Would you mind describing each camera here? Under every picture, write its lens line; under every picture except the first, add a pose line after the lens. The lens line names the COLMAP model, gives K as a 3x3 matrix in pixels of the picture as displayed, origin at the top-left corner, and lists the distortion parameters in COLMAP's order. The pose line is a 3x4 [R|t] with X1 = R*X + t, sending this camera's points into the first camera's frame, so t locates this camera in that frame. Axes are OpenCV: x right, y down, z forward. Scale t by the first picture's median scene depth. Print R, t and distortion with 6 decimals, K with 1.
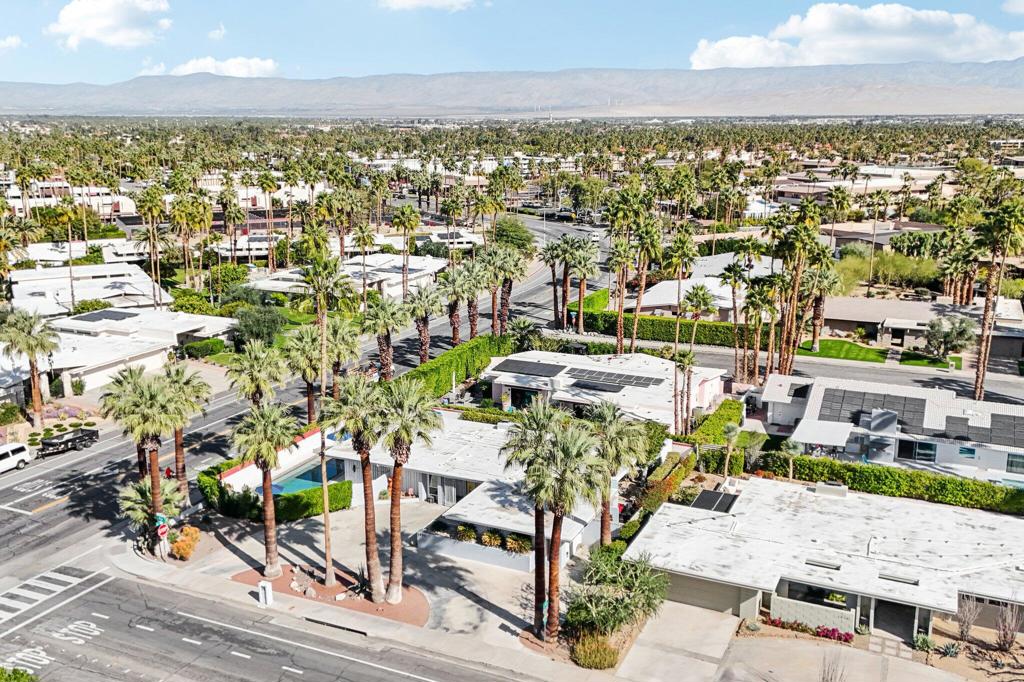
lens RADIAL K [[922.1, 0, 512.0], [0, 922.1, 341.0], [0, 0, 1]] dist [0.114141, -0.181896]
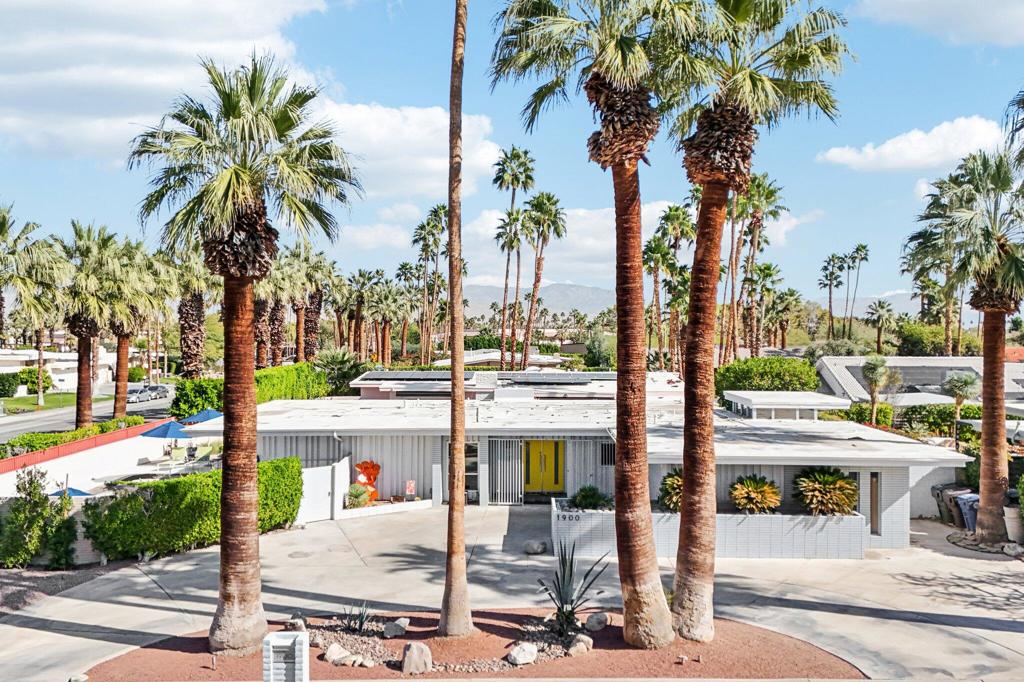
lens RADIAL K [[909.2, 0, 512.0], [0, 909.2, 341.0], [0, 0, 1]] dist [0.109555, -0.152193]
pose [[0.905531, 0.002454, 0.424274, -0.228154], [0.090605, 0.975798, -0.199021, 0.165769], [-0.414494, 0.218661, 0.883392, 0.502876]]
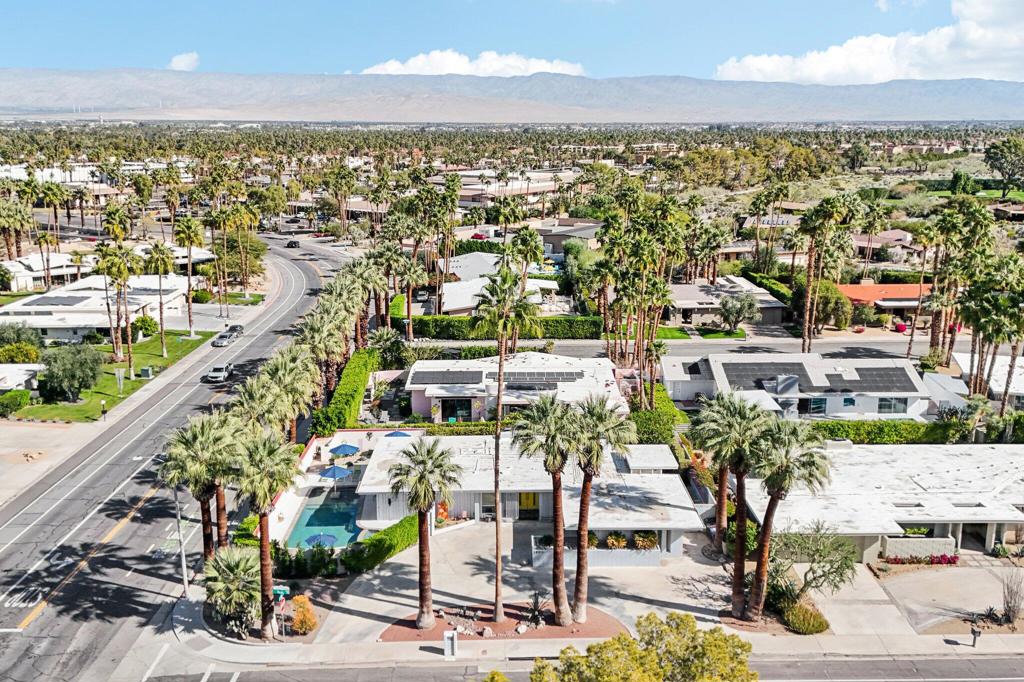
lens RADIAL K [[909.2, 0, 512.0], [0, 909.2, 341.0], [0, 0, 1]] dist [0.109555, -0.152193]
pose [[0.896625, -0.099343, 0.431503, -0.406154], [0.100193, 0.994750, 0.020824, -0.027641], [-0.431306, 0.024562, 0.901871, 0.108431]]
